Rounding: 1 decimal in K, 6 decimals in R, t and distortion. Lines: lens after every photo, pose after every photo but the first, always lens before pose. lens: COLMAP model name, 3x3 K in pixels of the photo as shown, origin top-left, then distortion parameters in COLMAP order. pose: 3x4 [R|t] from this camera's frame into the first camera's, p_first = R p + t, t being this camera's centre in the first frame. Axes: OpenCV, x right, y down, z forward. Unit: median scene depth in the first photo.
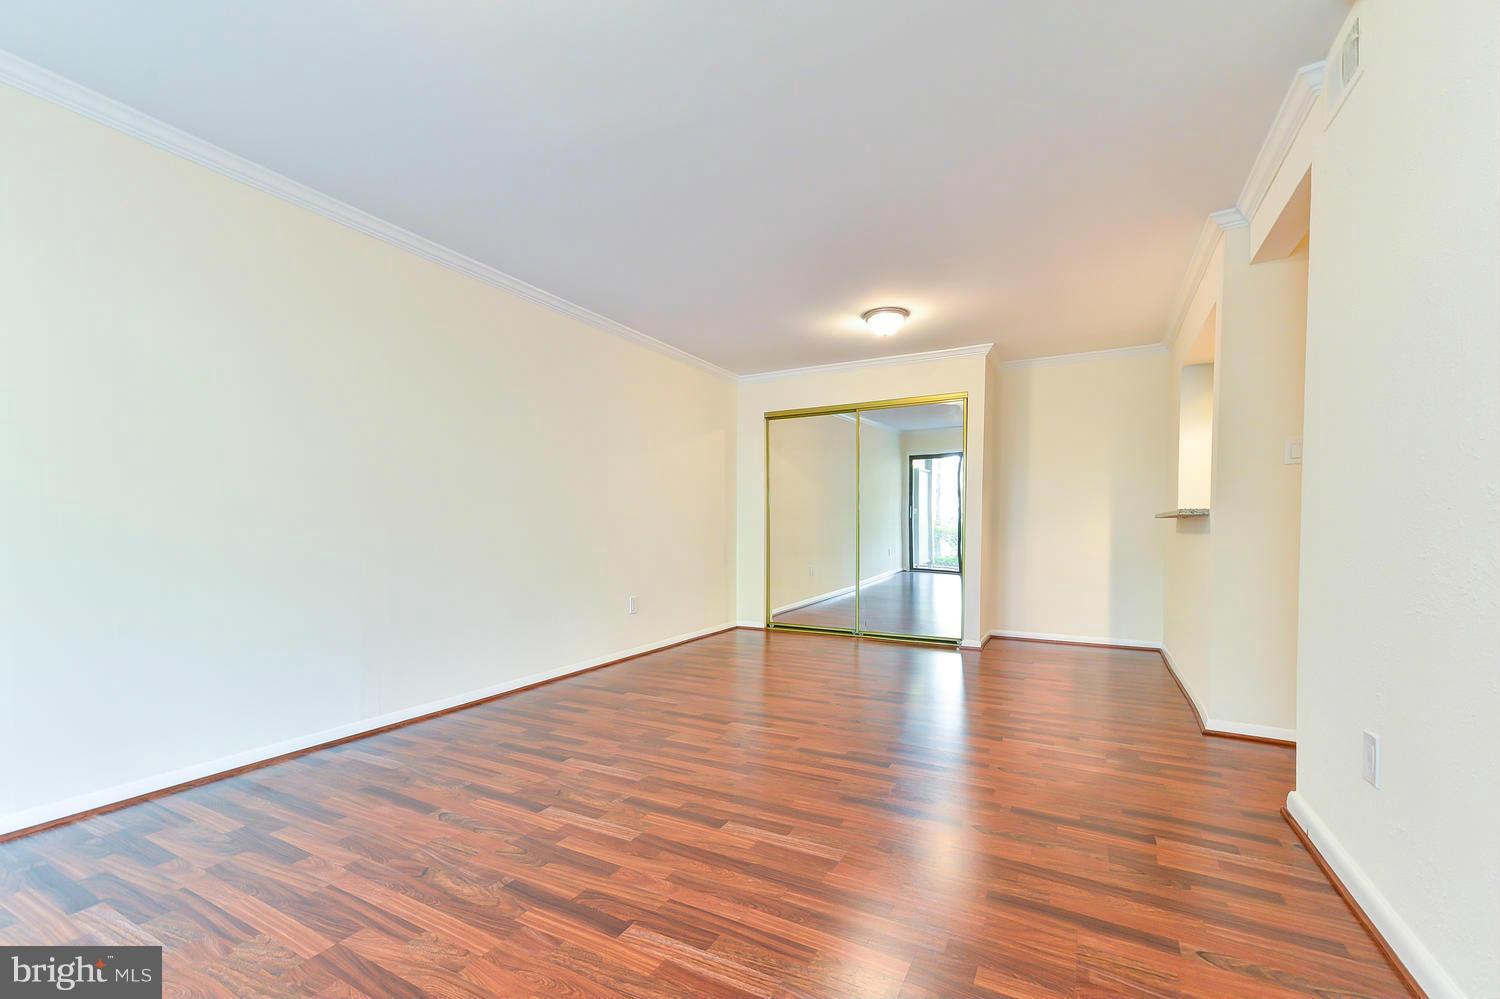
lens RADIAL K [[627.3, 0, 739.5], [0, 627.3, 498.6], [0, 0, 1]] dist [0.016422, -0.000074]
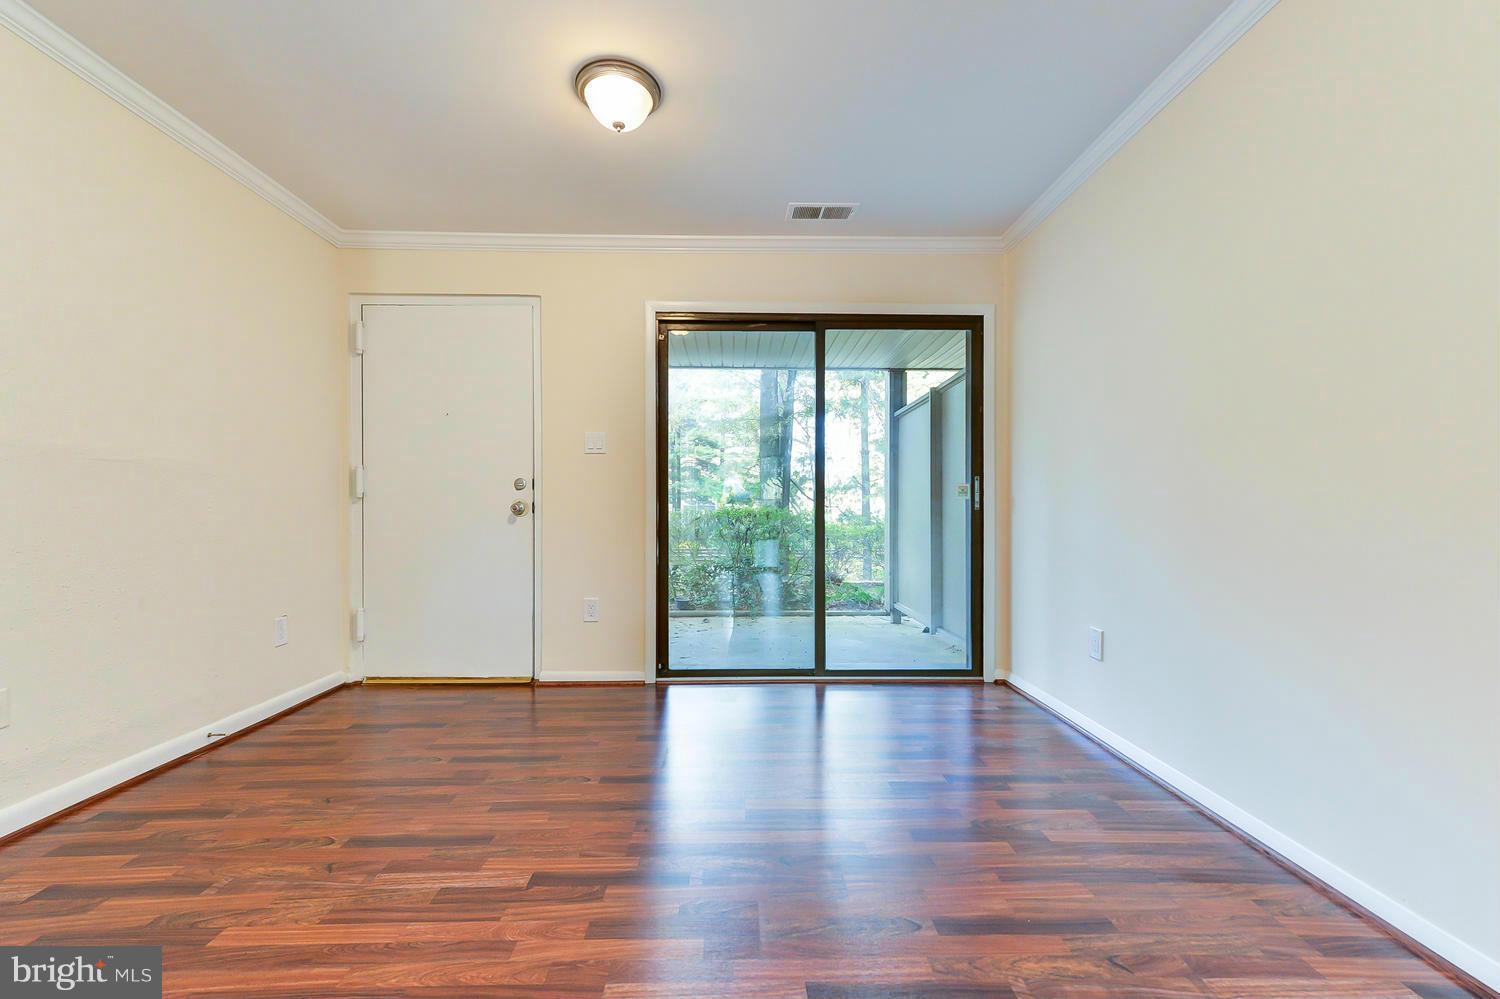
lens RADIAL K [[619.5, 0, 746.7], [0, 619.5, 510.2], [0, 0, 1]] dist [0.013724, -0.000236]
pose [[-0.864529, 0.004582, -0.502562, 0.018897], [0.024900, 0.999121, -0.033725, 0.065112], [0.501966, -0.041670, -0.863883, 1.364453]]
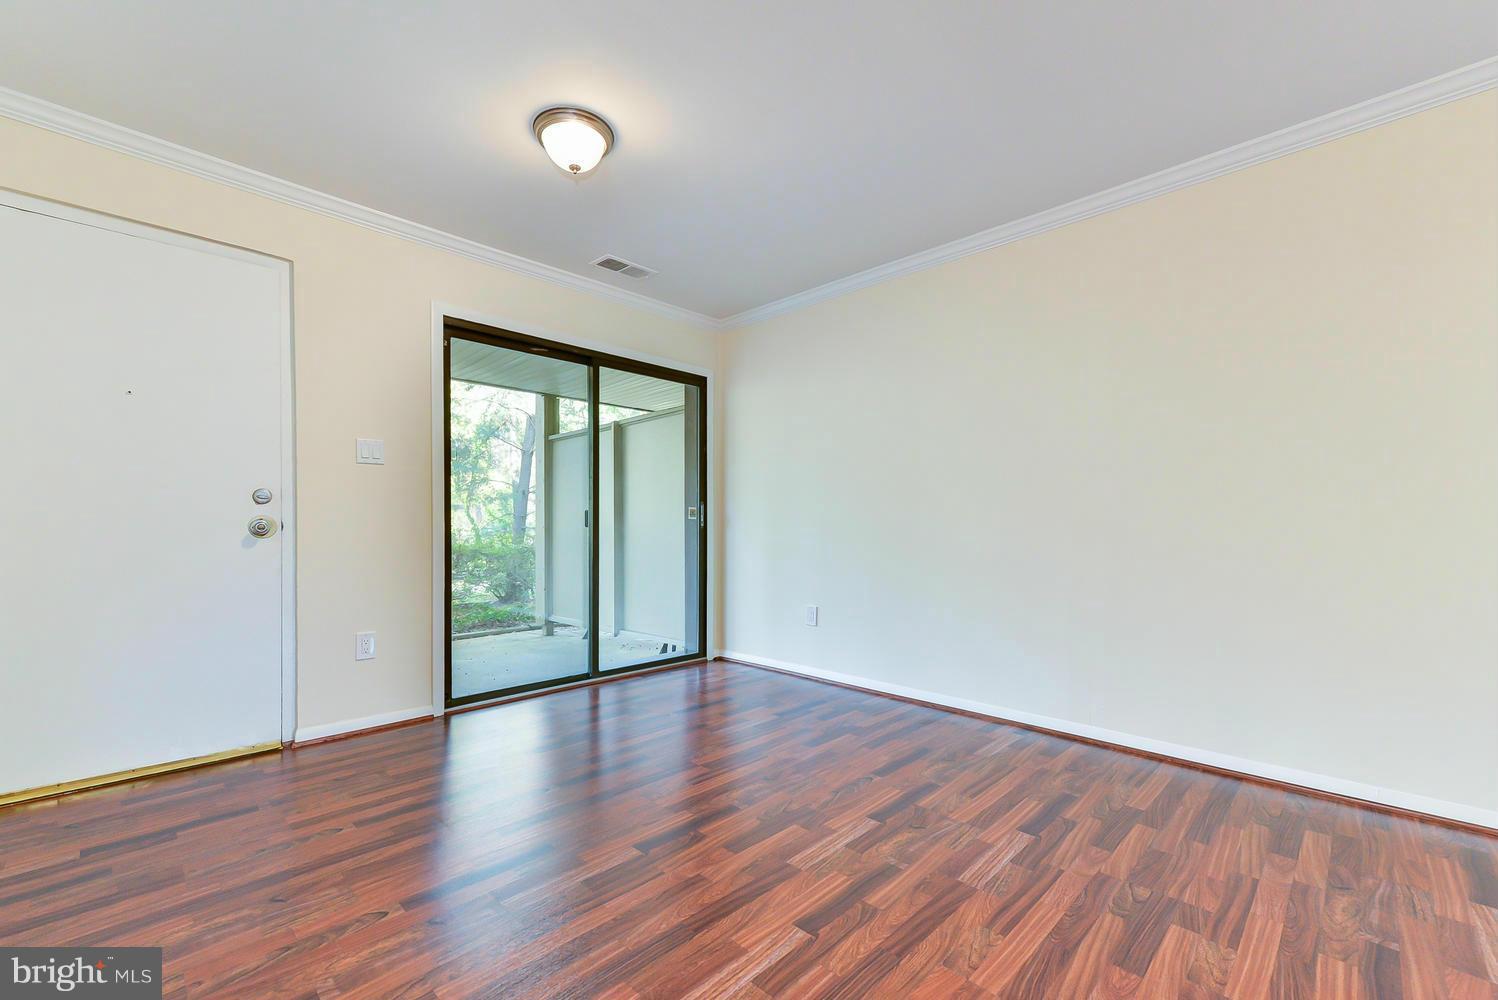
lens RADIAL K [[623.5, 0, 736.6], [0, 623.5, 535.0], [0, 0, 1]] dist [0.013184, 0.000322]
pose [[-0.277816, 0.017339, -0.960478, 0.599263], [0.043575, 0.999035, 0.005431, 0.043829], [0.959645, -0.040344, -0.278304, 0.996953]]
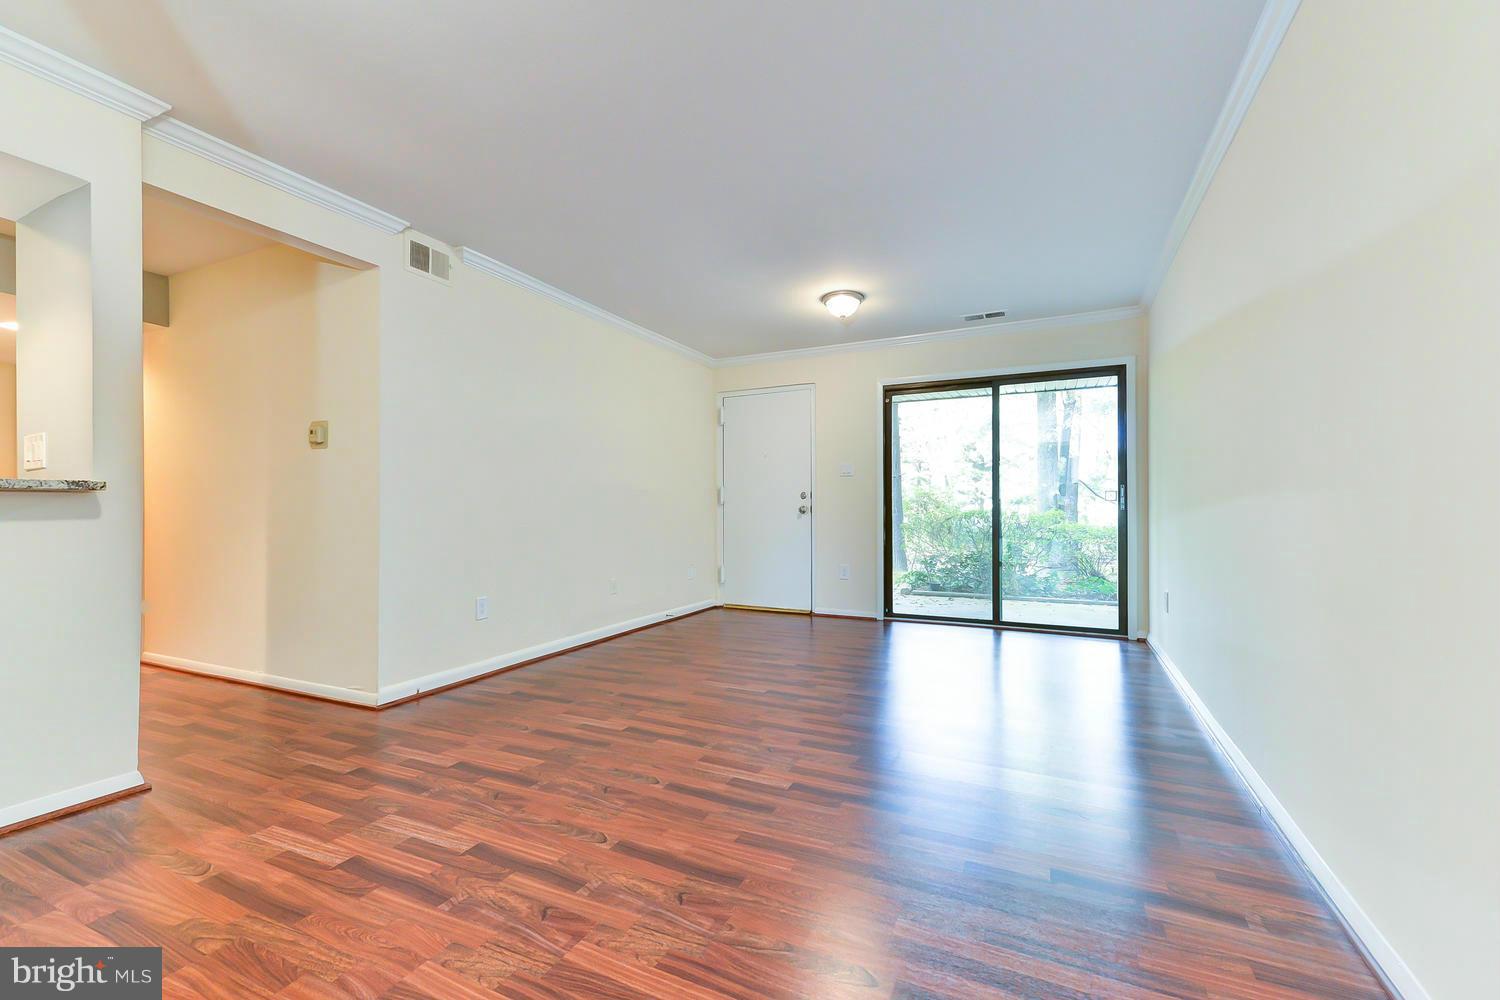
lens RADIAL K [[624.4, 0, 752.5], [0, 624.4, 507.3], [0, 0, 1]] dist [0.014316, -0.000067]
pose [[-0.998482, 0.005498, -0.054813, 0.084021], [0.008170, 0.998782, -0.048654, 0.106730], [0.054478, -0.049028, -0.997311, 2.279941]]
